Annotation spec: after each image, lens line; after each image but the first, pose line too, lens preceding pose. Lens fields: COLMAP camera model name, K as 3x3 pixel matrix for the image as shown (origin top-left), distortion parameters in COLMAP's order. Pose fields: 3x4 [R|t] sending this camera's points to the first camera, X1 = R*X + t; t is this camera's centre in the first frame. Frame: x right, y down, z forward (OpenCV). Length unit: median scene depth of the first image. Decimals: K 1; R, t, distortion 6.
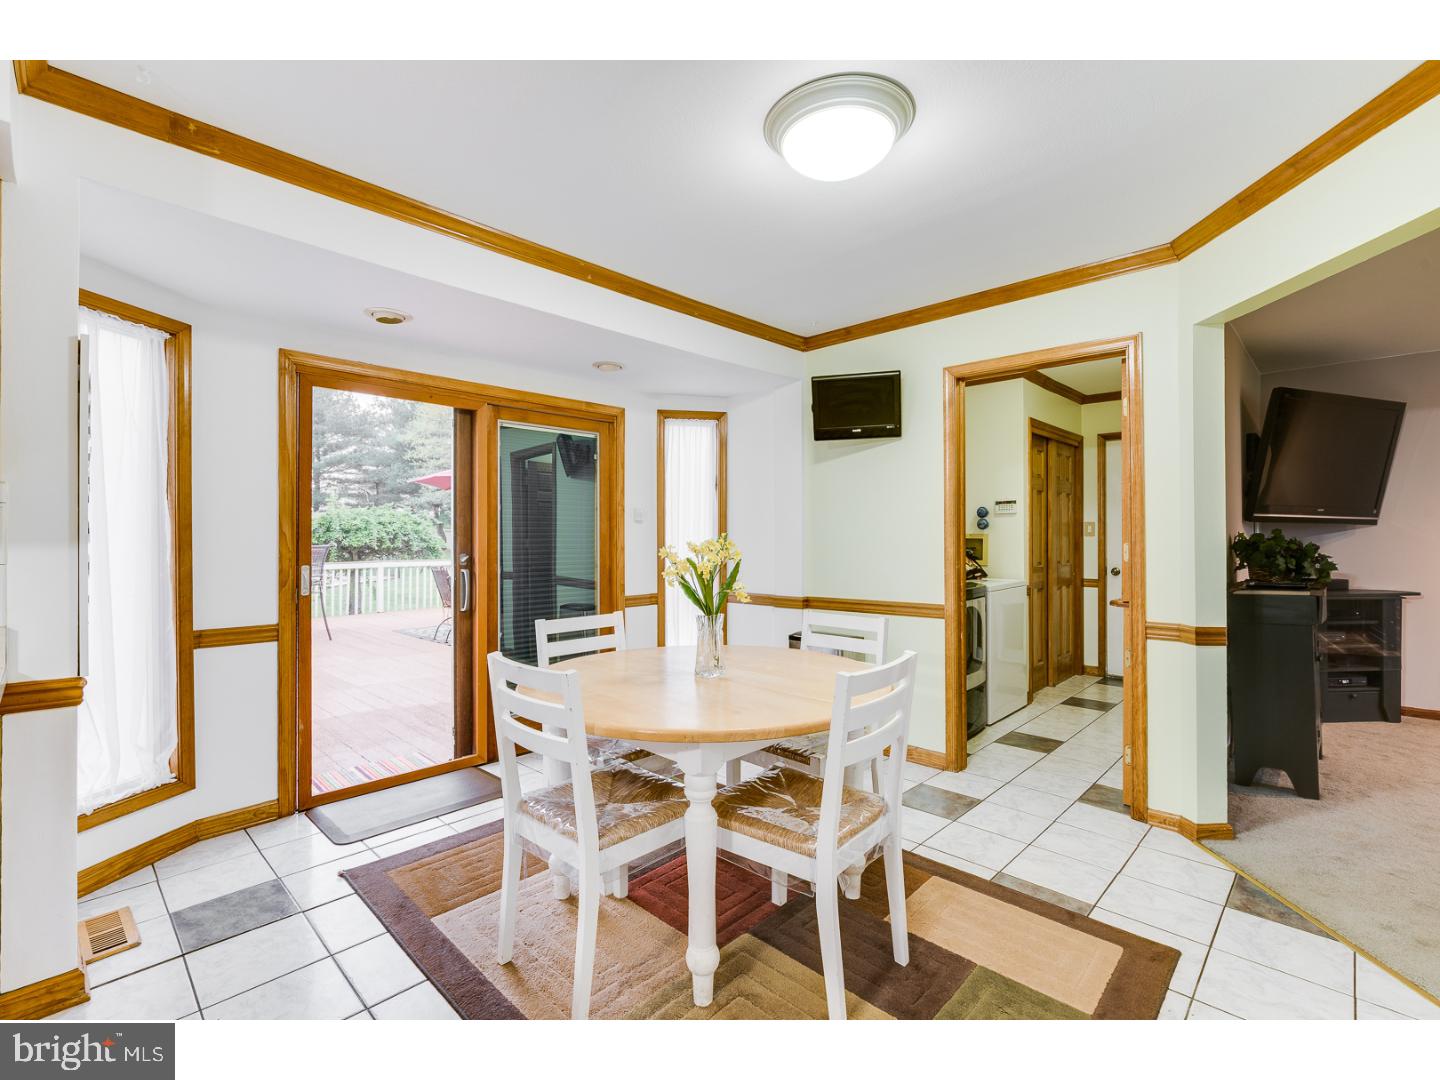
lens RADIAL K [[658.5, 0, 716.1], [0, 658.5, 534.6], [0, 0, 1]] dist [-0.003742, 0.000177]
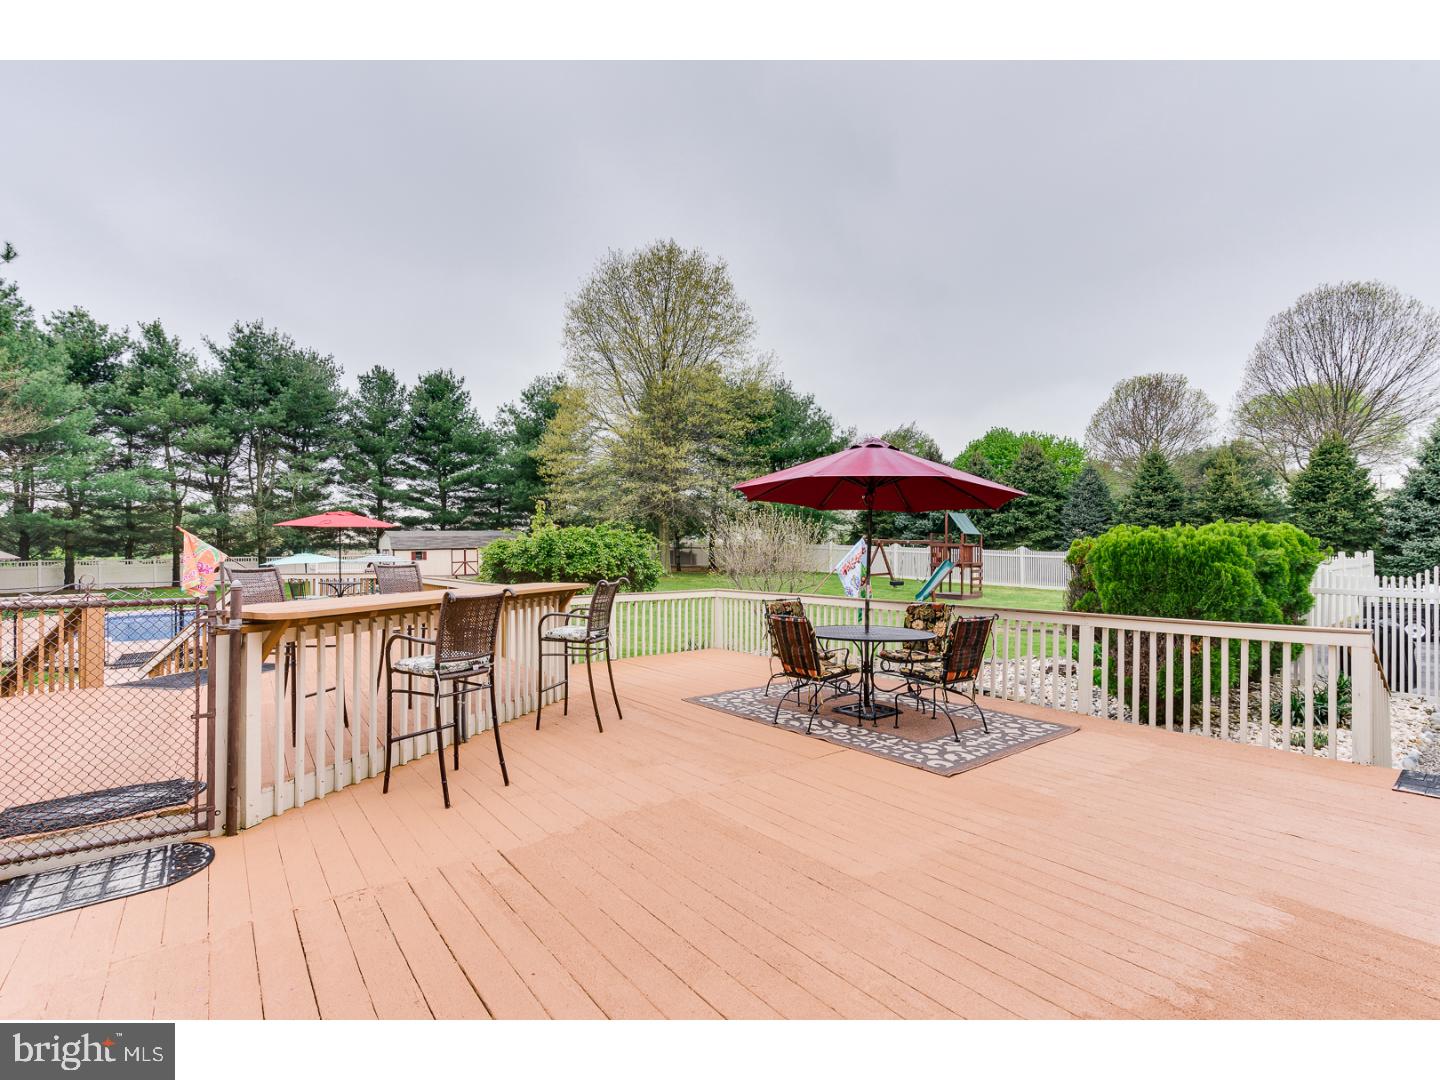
lens RADIAL K [[658.5, 0, 741.6], [0, 658.5, 561.2], [0, 0, 1]] dist [-0.003742, 0.000177]
pose [[0.994958, 0.001321, -0.100282, -0.784950], [0.000182, 0.999888, 0.014985, -0.030723], [0.100290, -0.014927, 0.994846, 0.660170]]
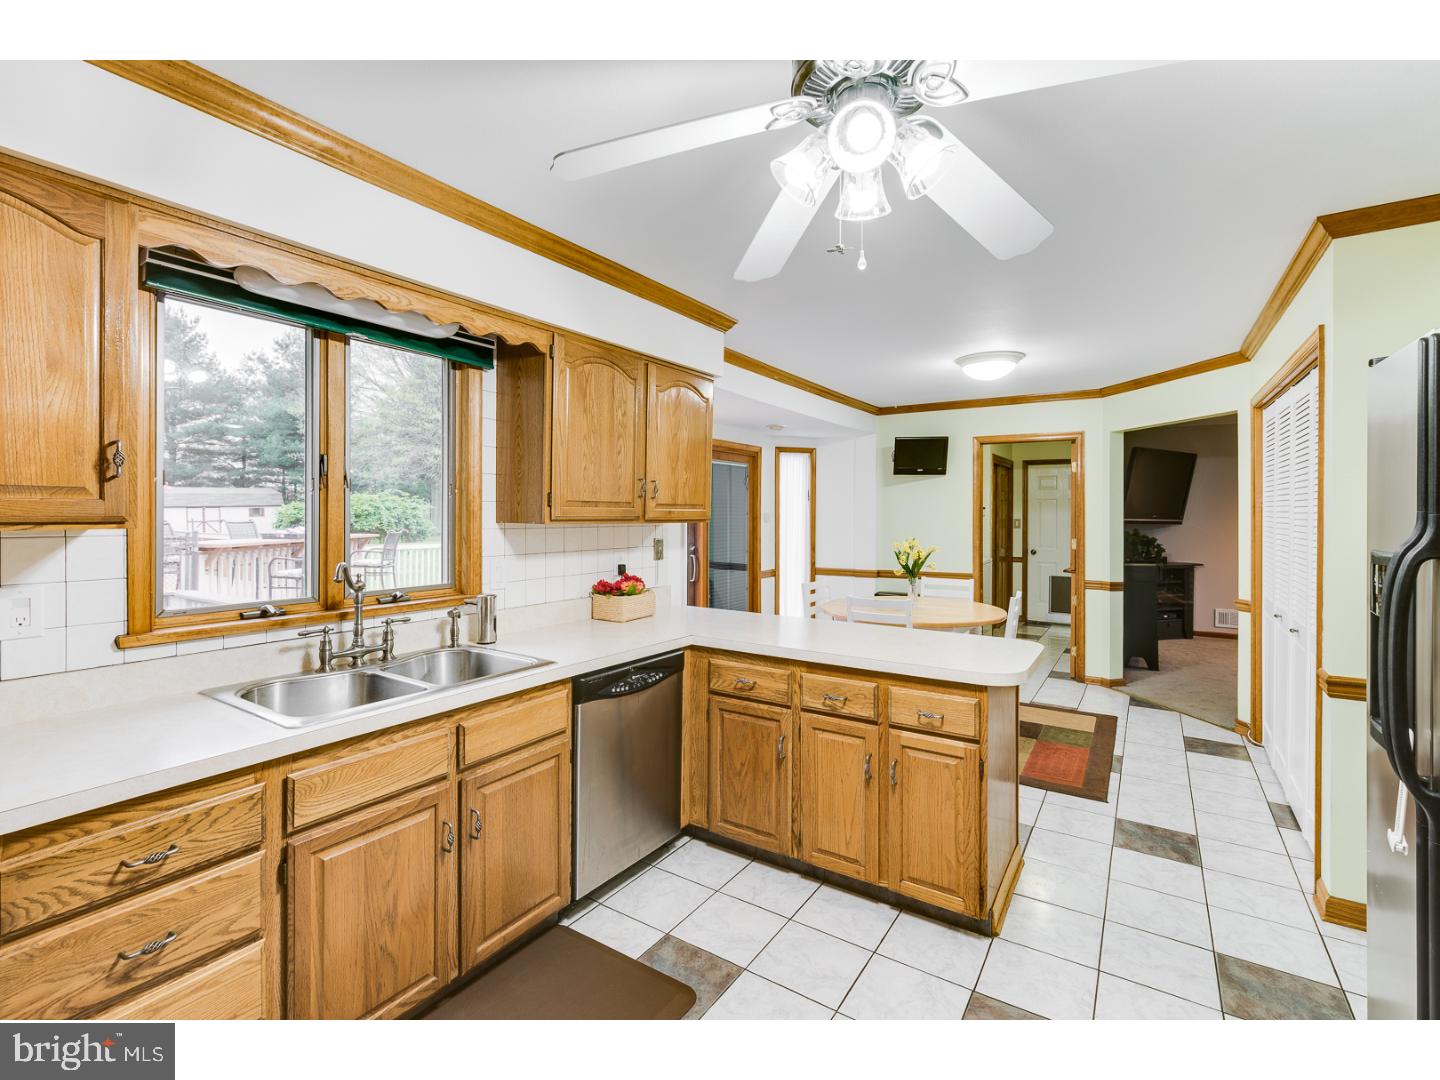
lens RADIAL K [[658.5, 0, 725.5], [0, 658.5, 518.1], [0, 0, 1]] dist [-0.003742, 0.000177]
pose [[0.981379, 0.003956, 0.192039, -0.508890], [-0.005755, 0.999945, 0.008808, -0.041546], [-0.191993, -0.009749, 0.981348, -0.468592]]
